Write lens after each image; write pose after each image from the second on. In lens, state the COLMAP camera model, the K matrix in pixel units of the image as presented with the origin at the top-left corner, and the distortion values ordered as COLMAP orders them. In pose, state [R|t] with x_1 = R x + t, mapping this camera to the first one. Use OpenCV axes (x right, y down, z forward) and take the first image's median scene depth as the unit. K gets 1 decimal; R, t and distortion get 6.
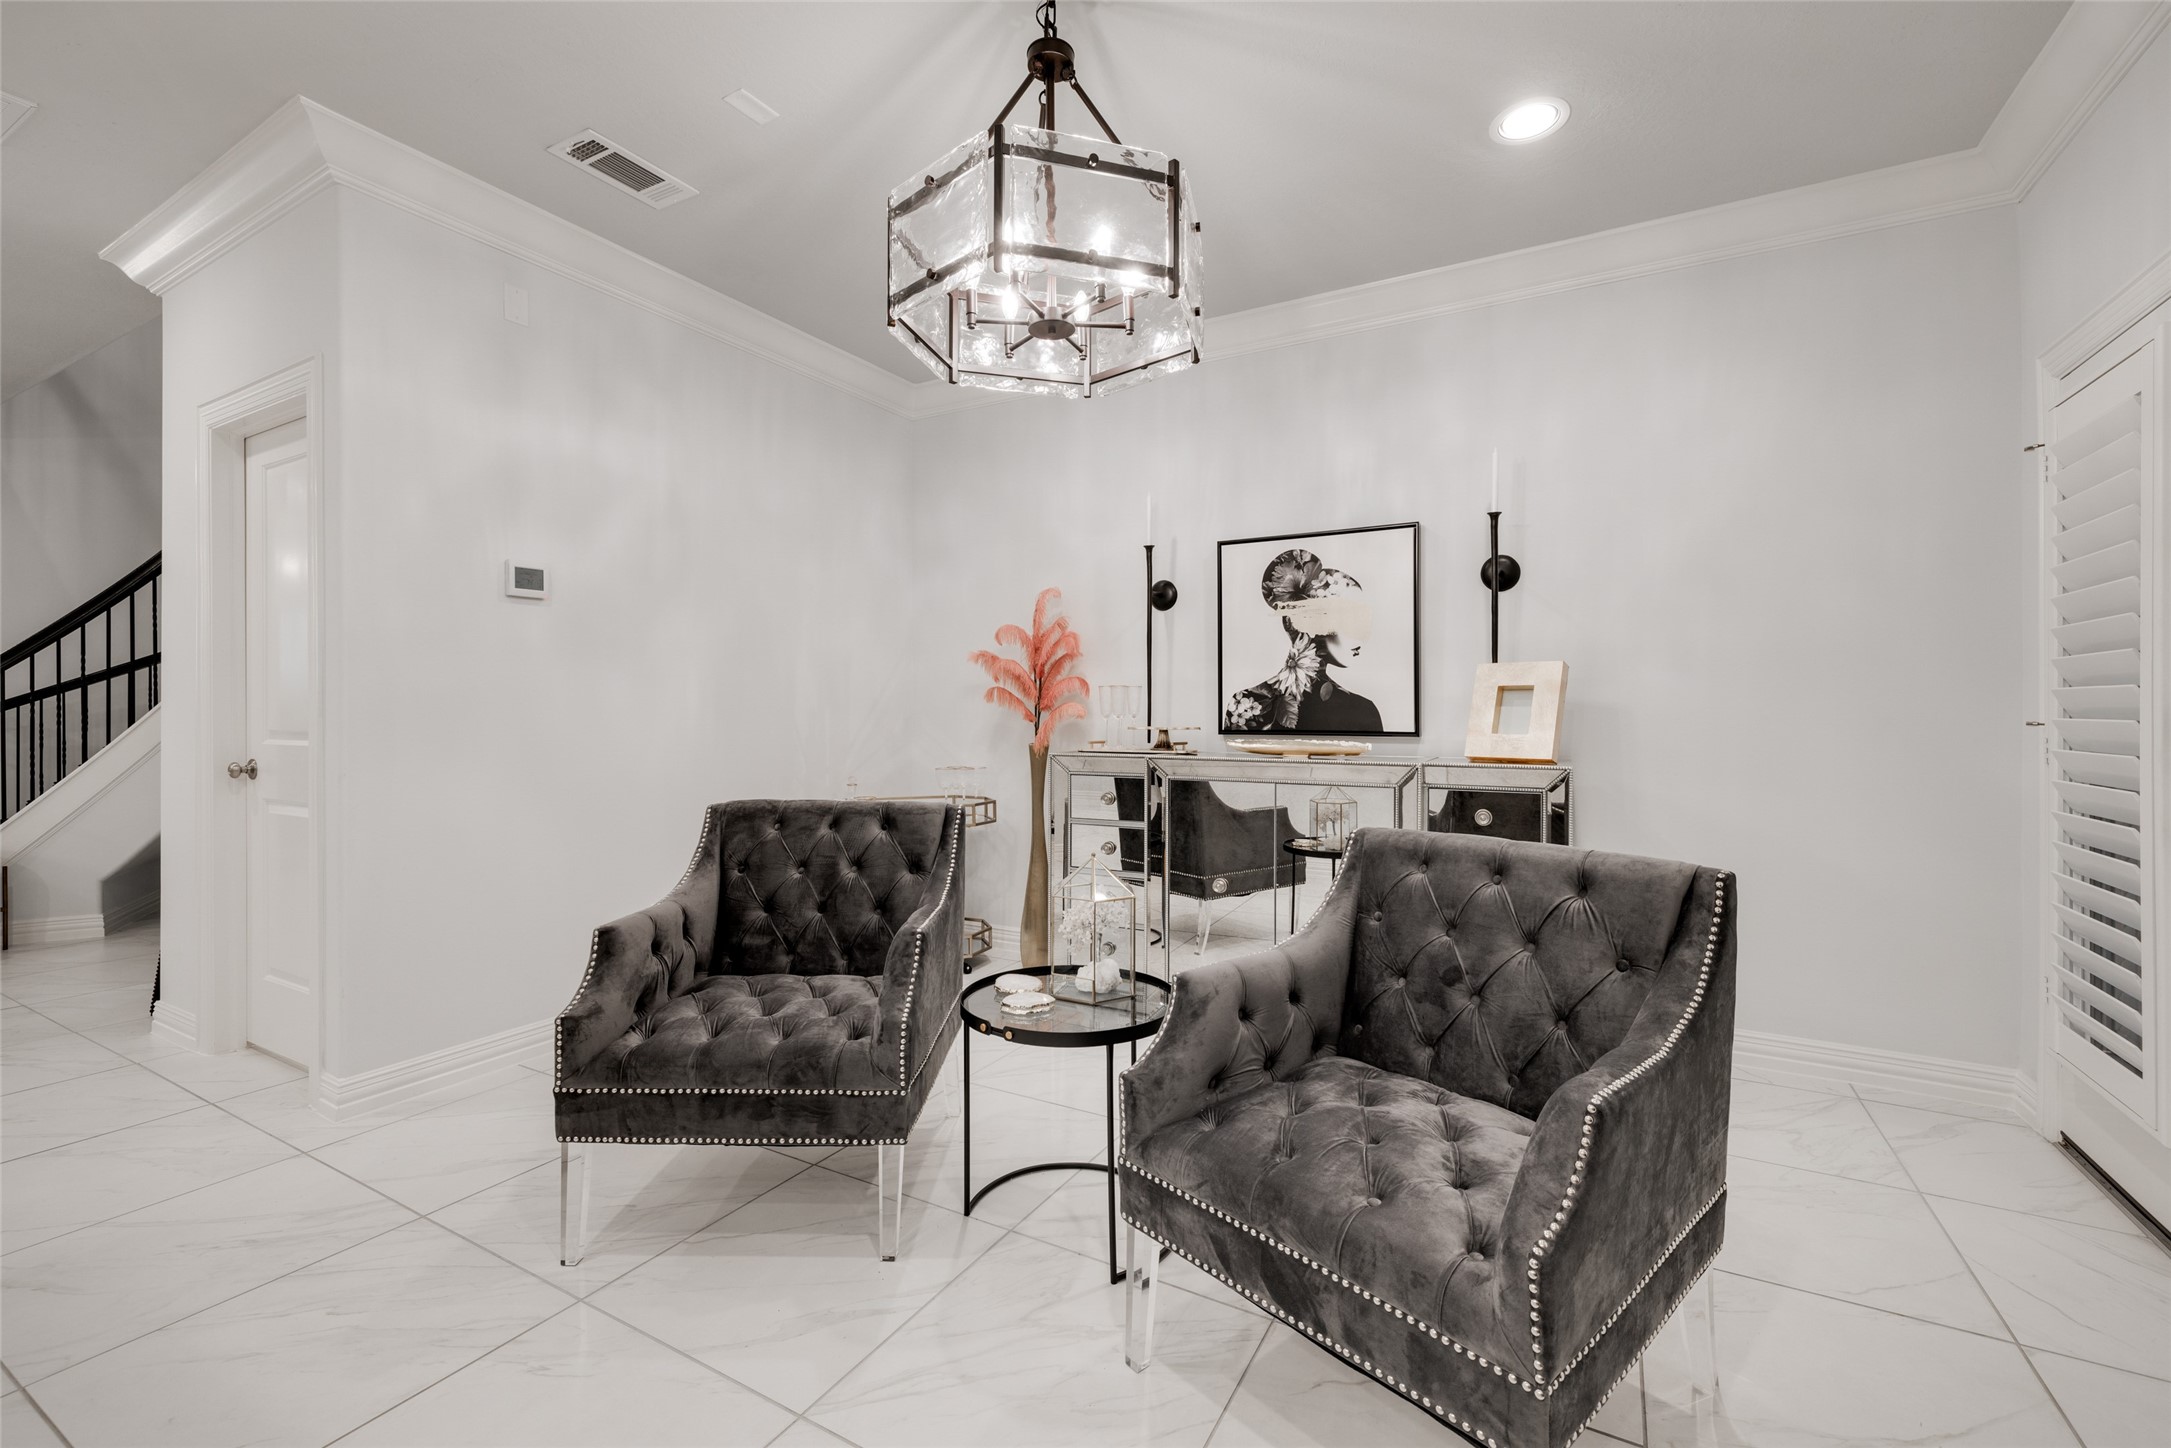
lens RADIAL K [[916.0, 0, 1081.0], [0, 916.0, 709.0], [0, 0, 1]] dist [-0.003621, 0.000103]
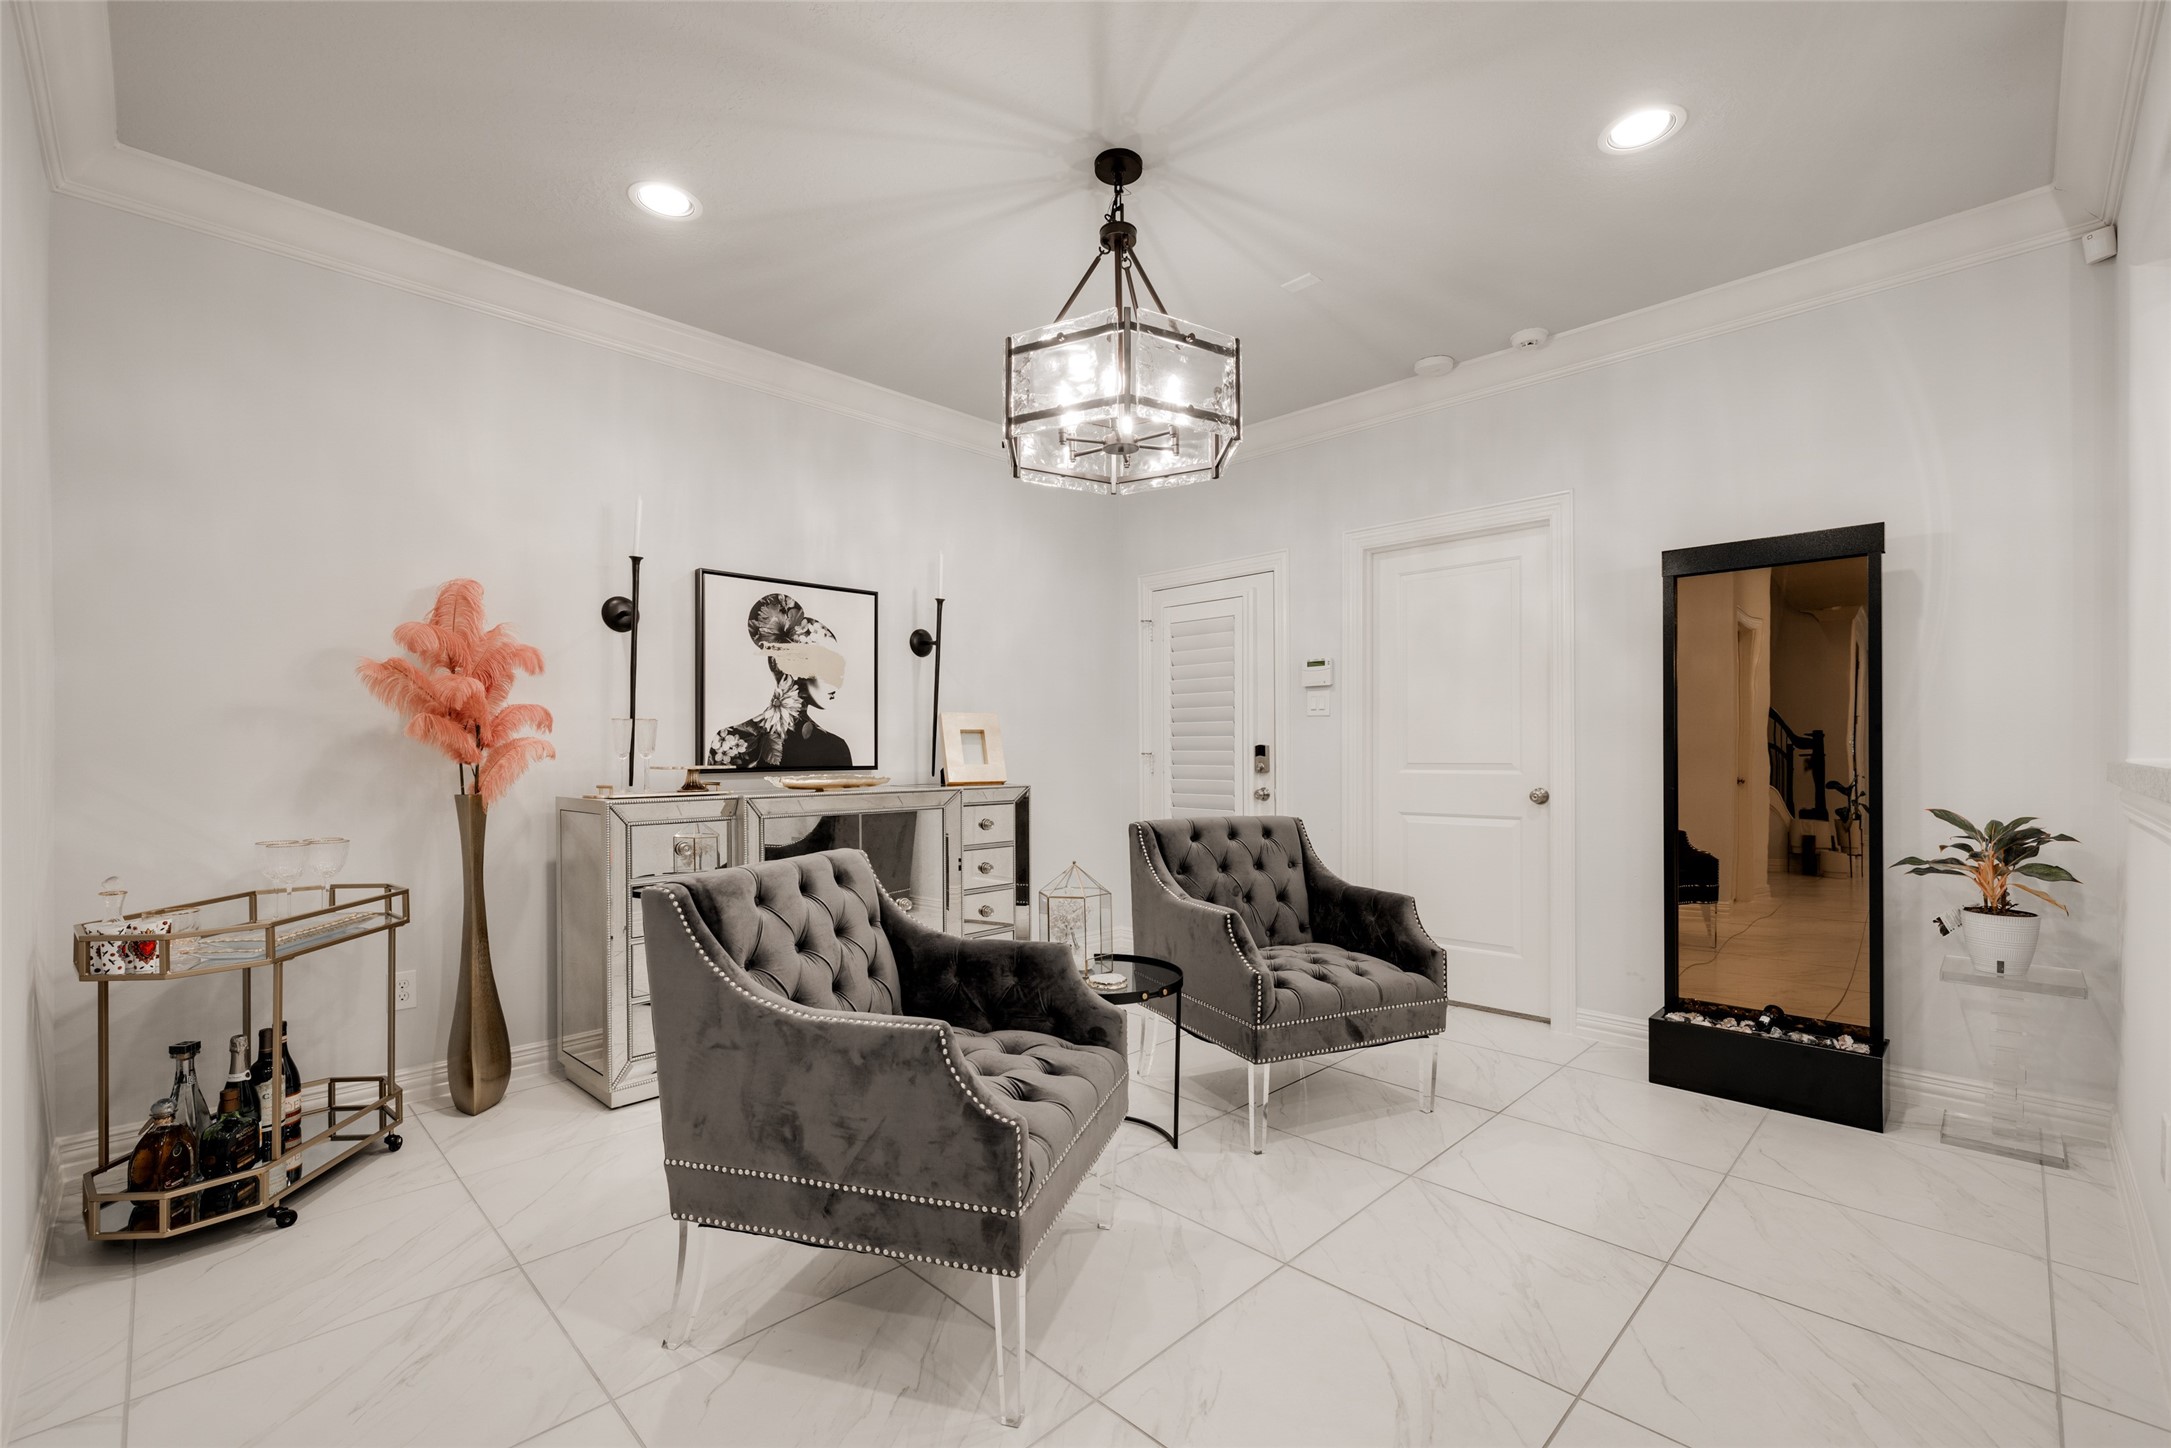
lens RADIAL K [[916.0, 0, 1116.4], [0, 916.0, 753.3], [0, 0, 1]] dist [-0.003621, 0.000103]
pose [[0.187309, -0.011581, 0.982233, -0.719306], [0.005473, 0.999927, 0.010746, -0.001391], [-0.982286, 0.003363, 0.187359, 0.427291]]
